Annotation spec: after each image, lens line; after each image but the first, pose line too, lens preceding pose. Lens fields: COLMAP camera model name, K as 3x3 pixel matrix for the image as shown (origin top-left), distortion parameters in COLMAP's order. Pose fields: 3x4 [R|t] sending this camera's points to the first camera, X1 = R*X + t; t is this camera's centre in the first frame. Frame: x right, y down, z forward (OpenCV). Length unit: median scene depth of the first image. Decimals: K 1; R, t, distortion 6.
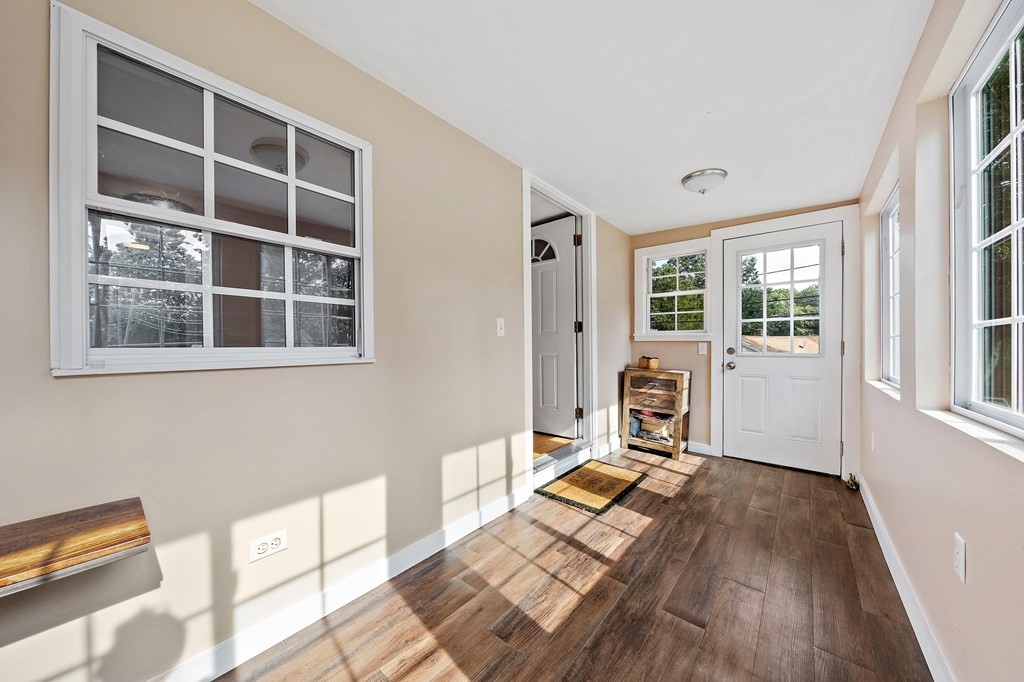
lens RADIAL K [[355.2, 0, 506.4], [0, 355.2, 348.6], [0, 0, 1]] dist [0.000116, -0.000033]
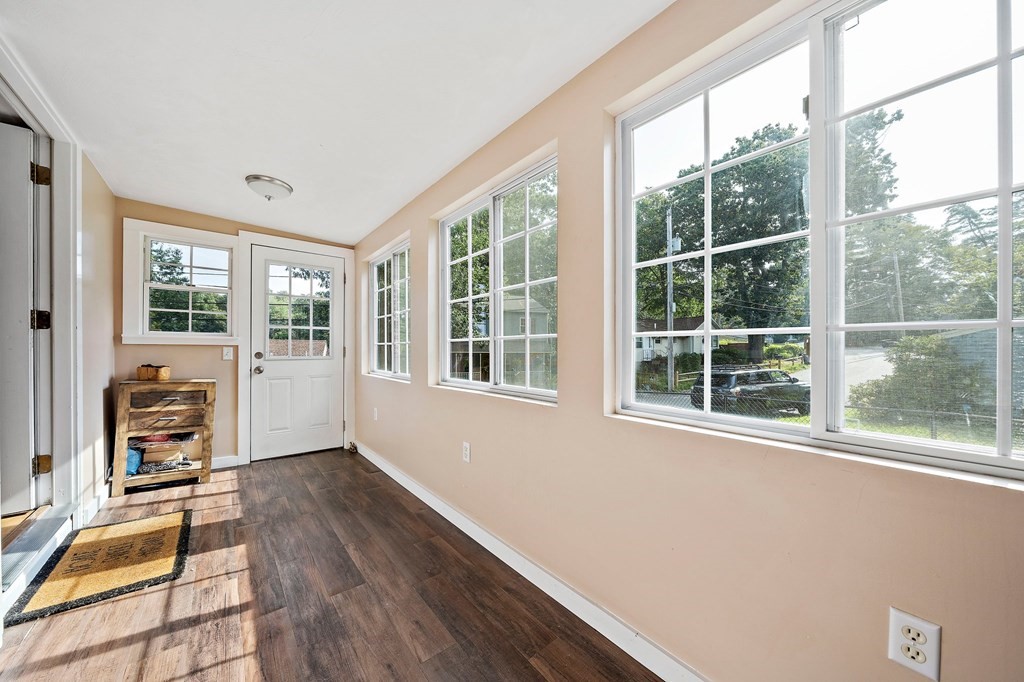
lens RADIAL K [[355.2, 0, 506.3], [0, 355.2, 344.2], [0, 0, 1]] dist [0.000116, -0.000033]
pose [[0.182583, 0.011648, 0.983121, -0.269548], [0.005744, 0.999900, -0.012913, -0.009225], [-0.983174, 0.008005, 0.182498, 0.134988]]
